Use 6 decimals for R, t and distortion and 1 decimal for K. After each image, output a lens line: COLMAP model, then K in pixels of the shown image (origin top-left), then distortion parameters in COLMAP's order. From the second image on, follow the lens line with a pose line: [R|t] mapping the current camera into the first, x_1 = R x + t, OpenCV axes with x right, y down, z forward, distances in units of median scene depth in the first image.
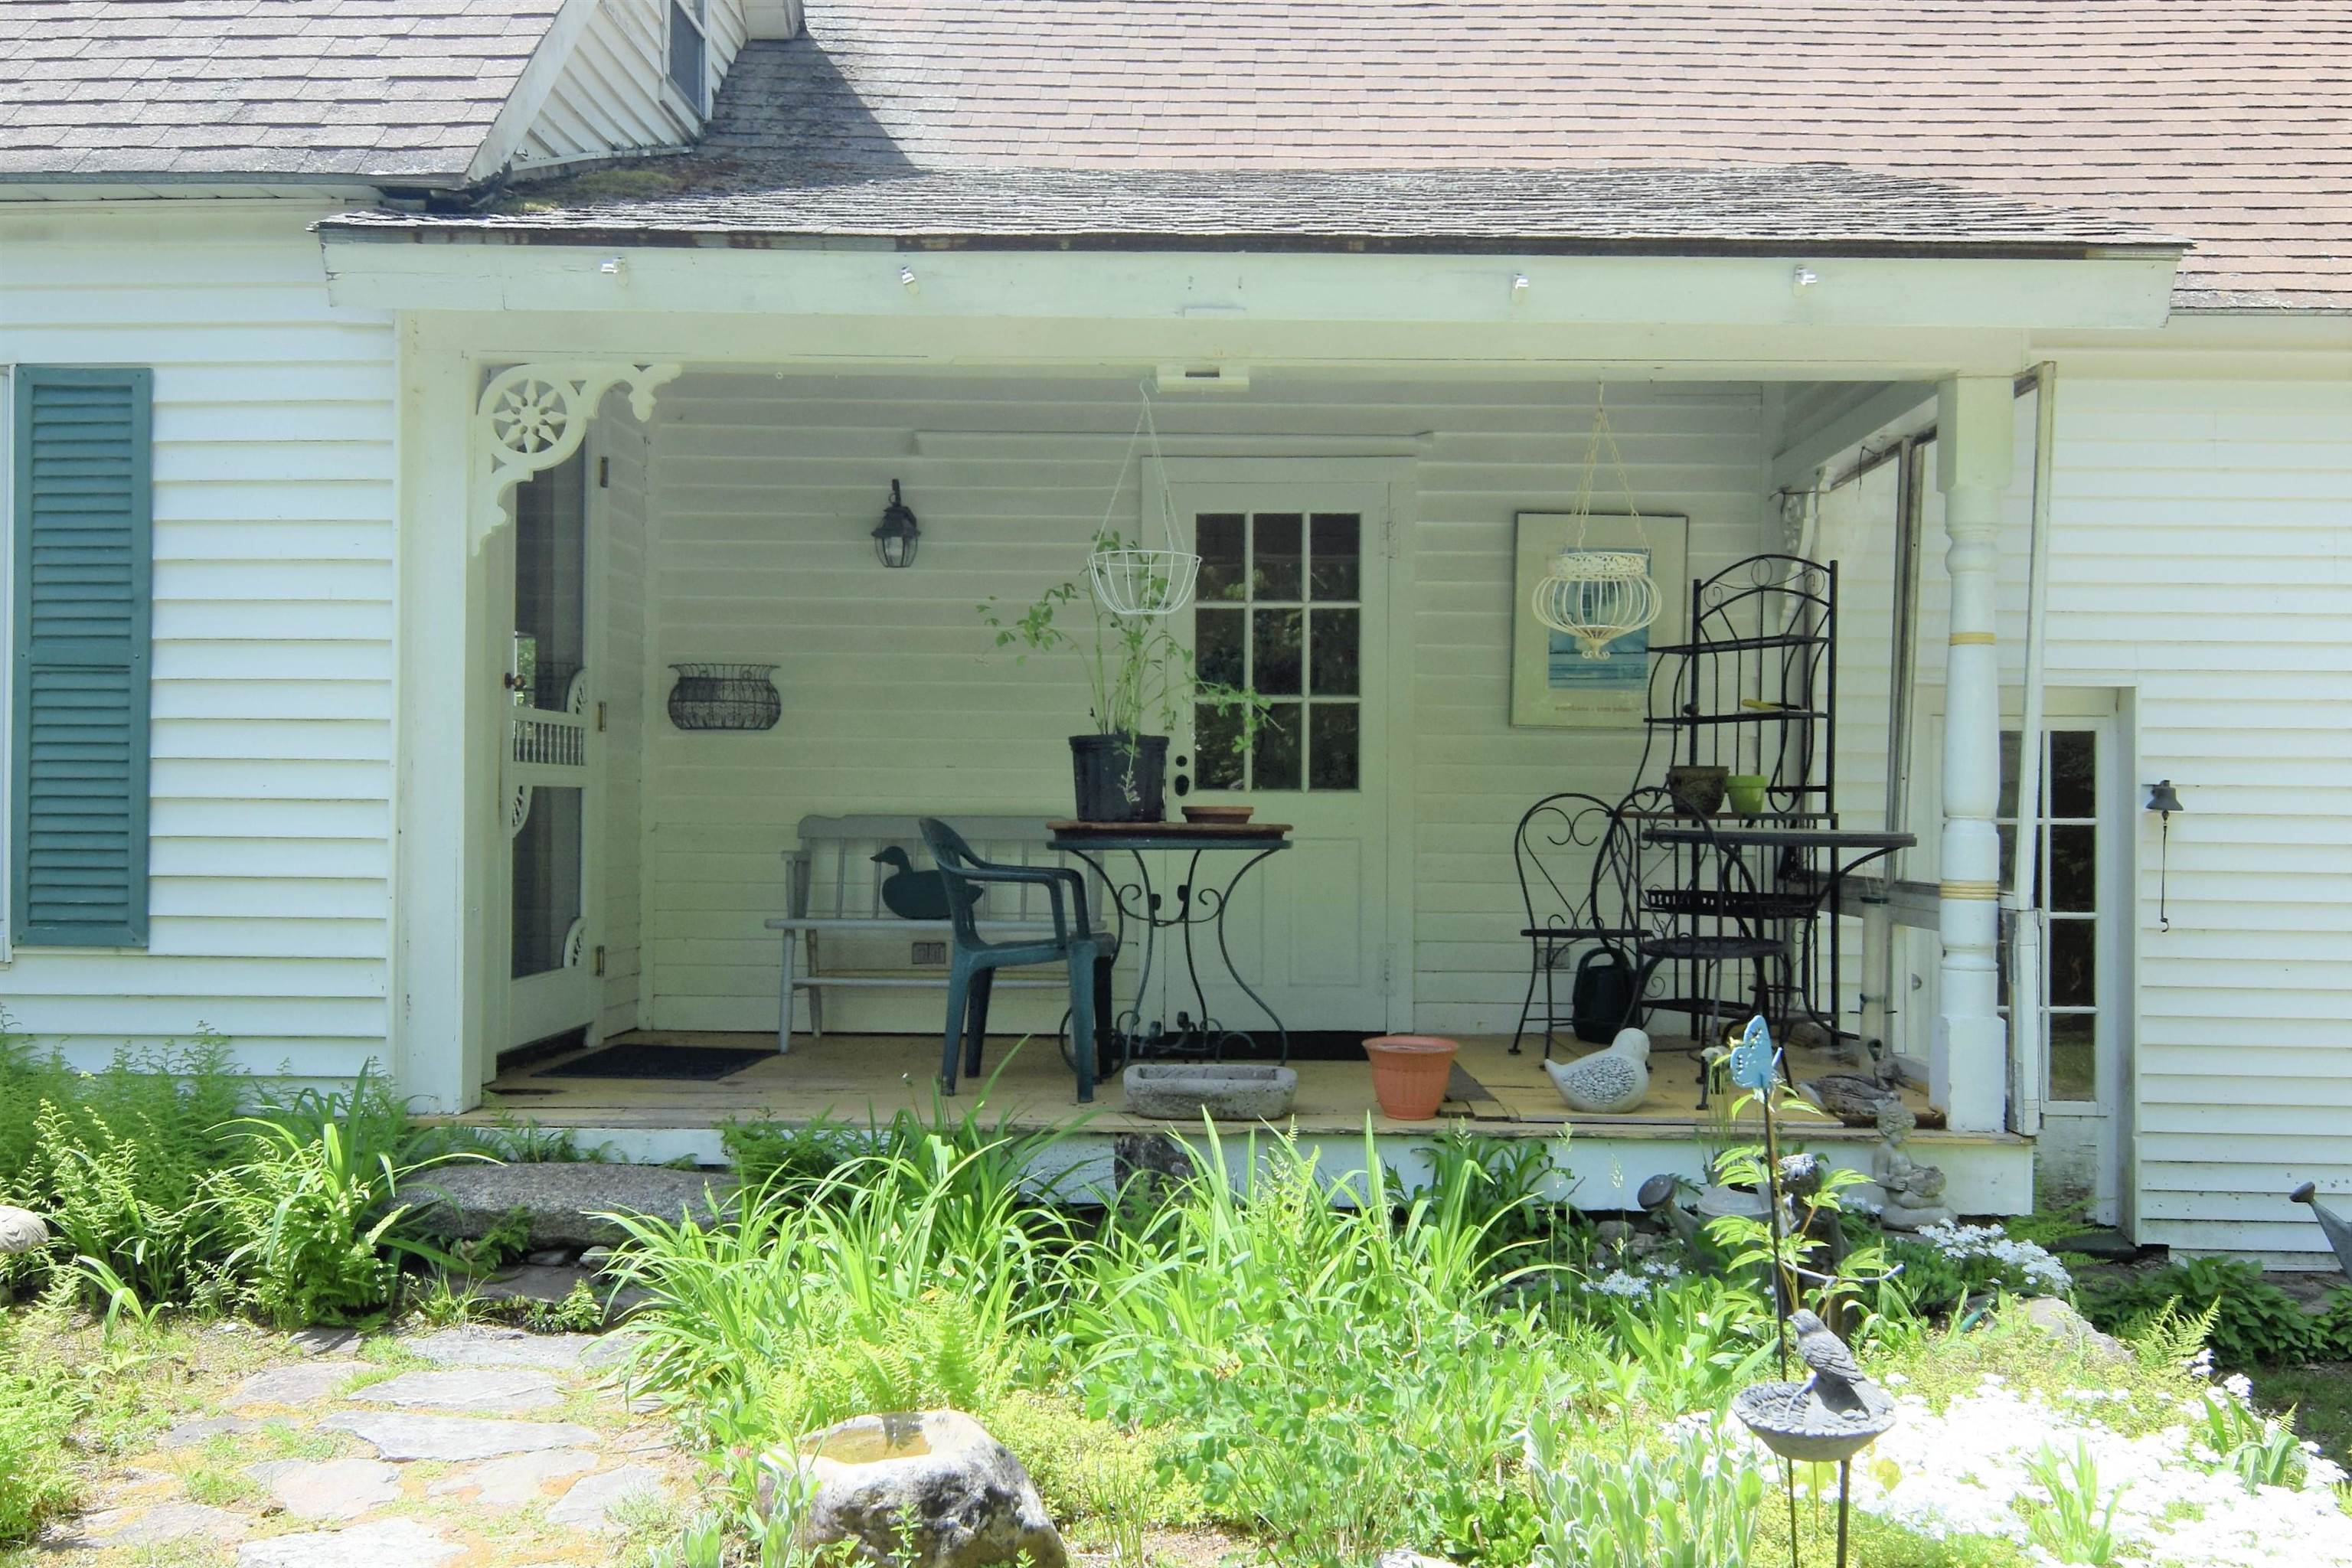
lens RADIAL K [[1155.1, 0, 1173.3], [0, 1155.1, 779.8], [0, 0, 1]] dist [-0.003059, -0.000577]
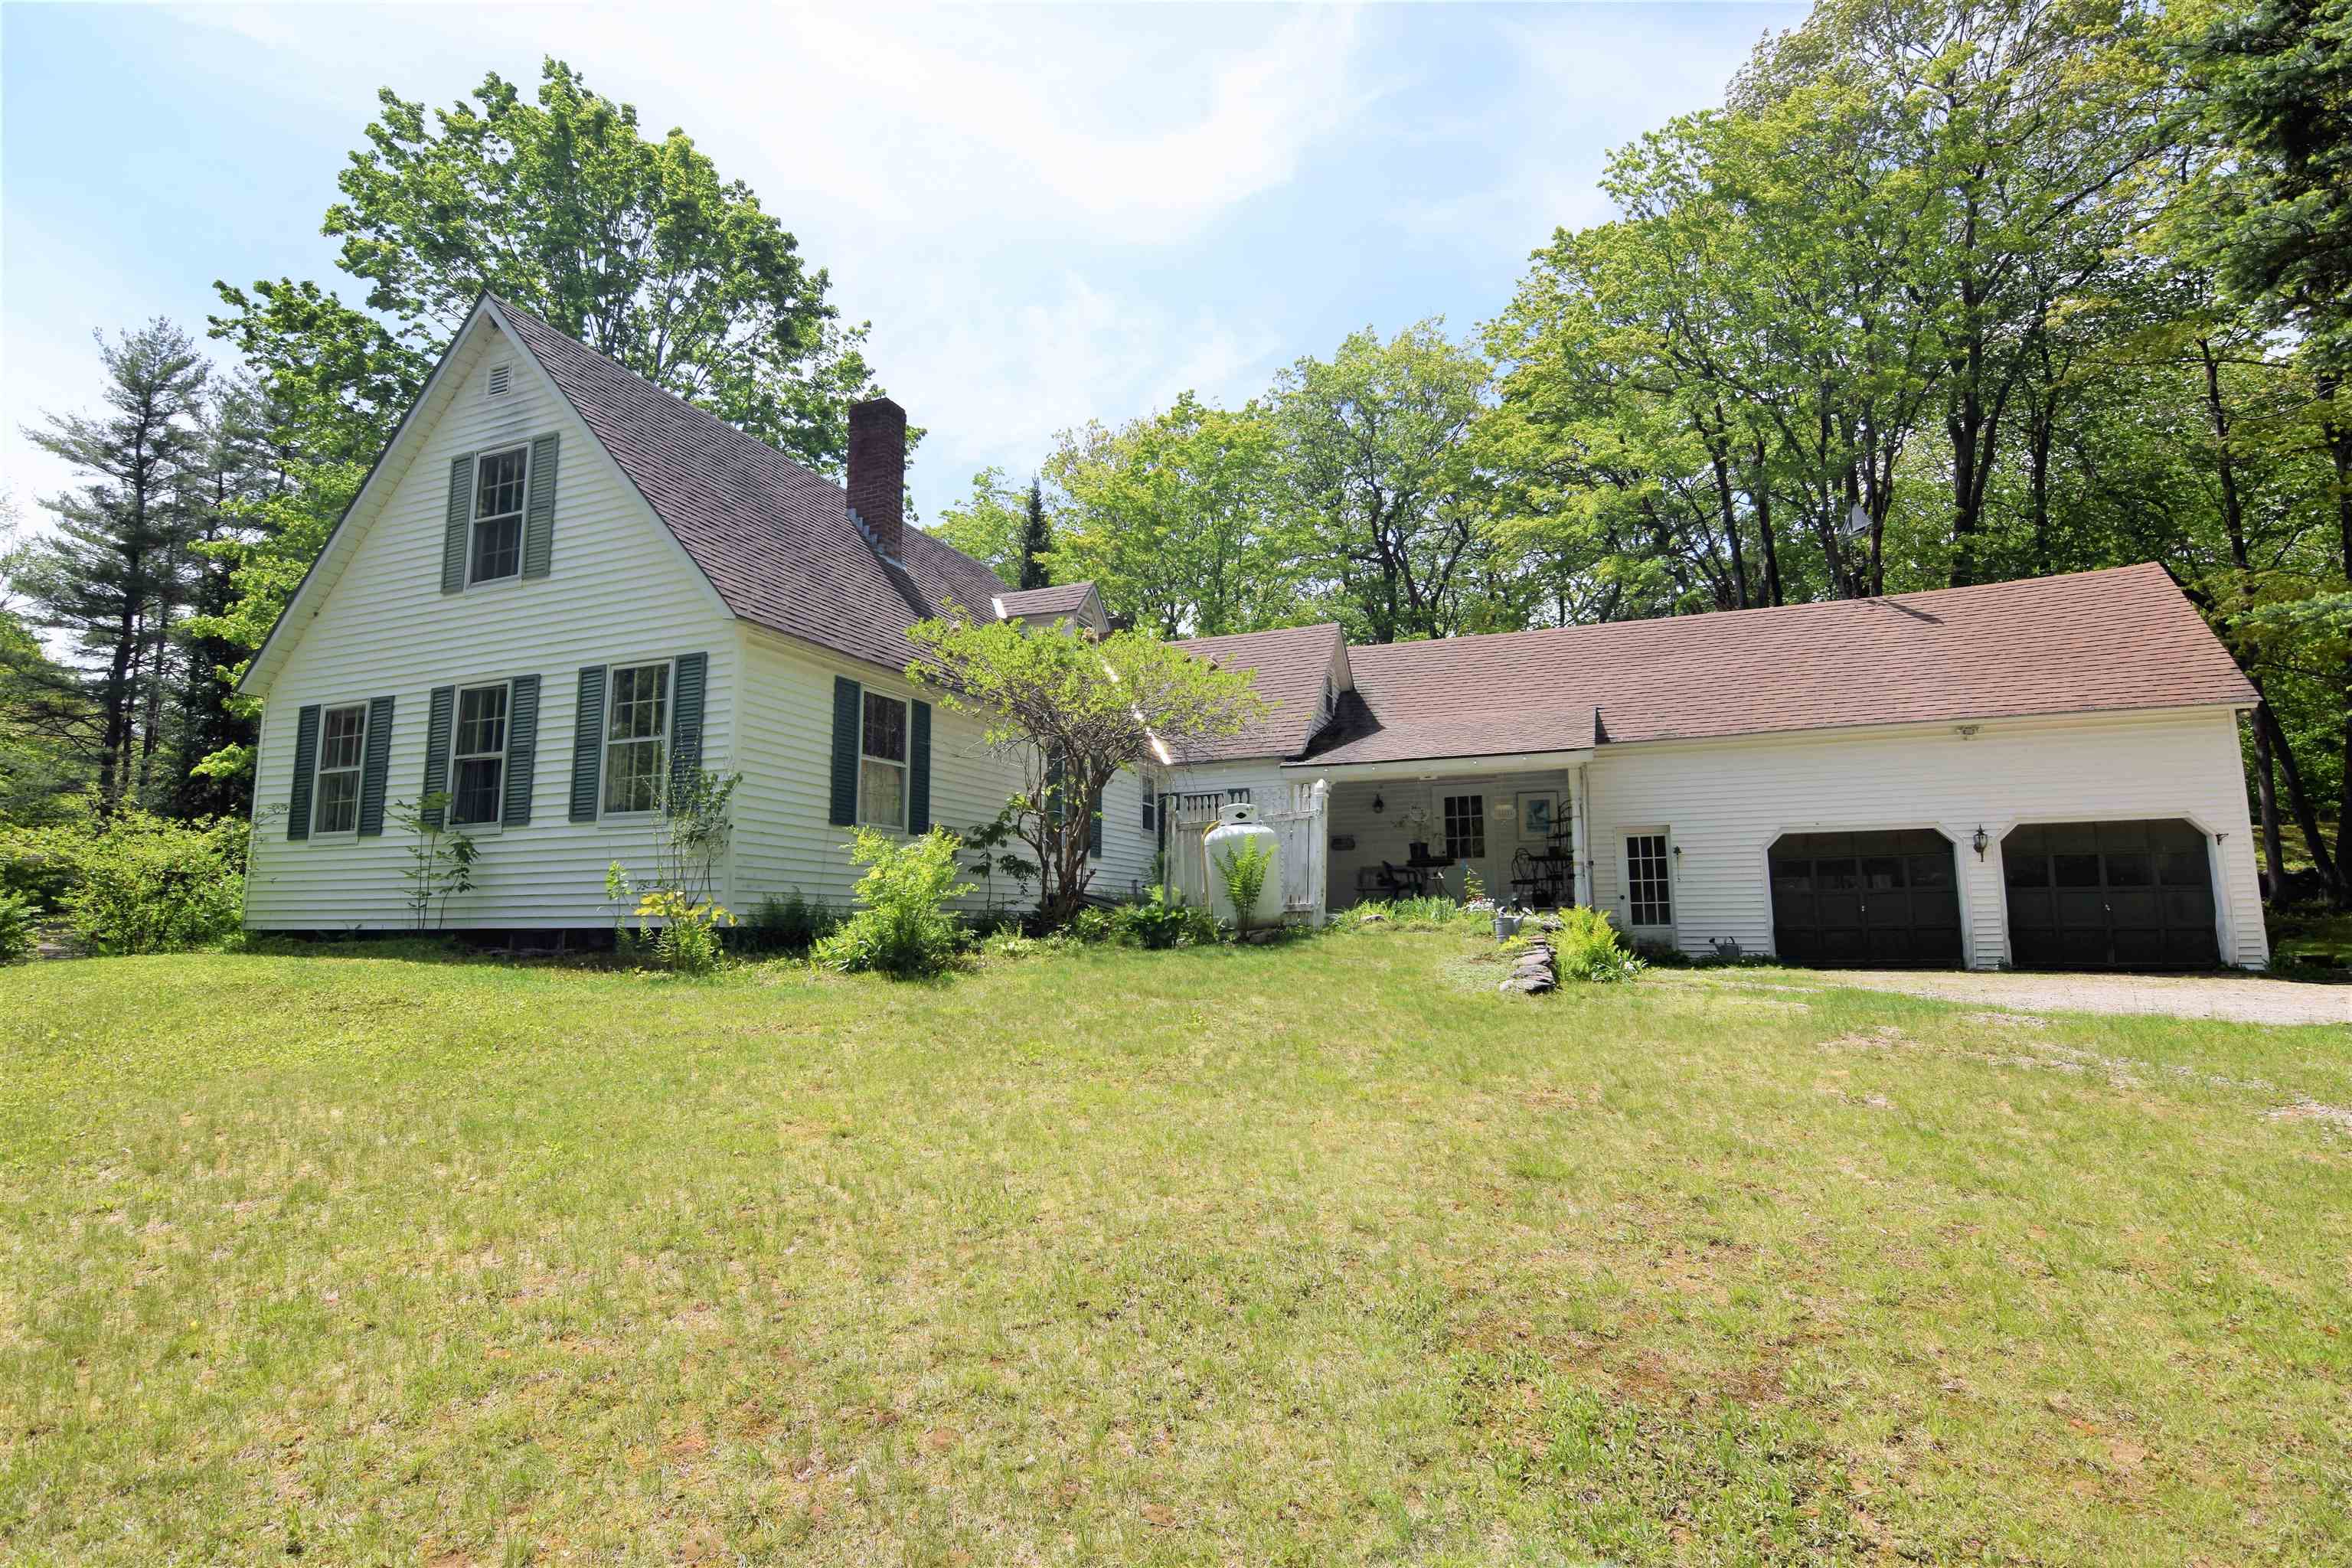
lens RADIAL K [[1155.1, 0, 1178.6], [0, 1155.1, 789.9], [0, 0, 1]] dist [-0.003059, -0.000577]
pose [[0.916217, -0.065709, -0.395259, 0.849664], [0.005541, 0.988445, -0.151479, 0.413366], [0.400645, 0.136597, 0.905994, -3.479924]]
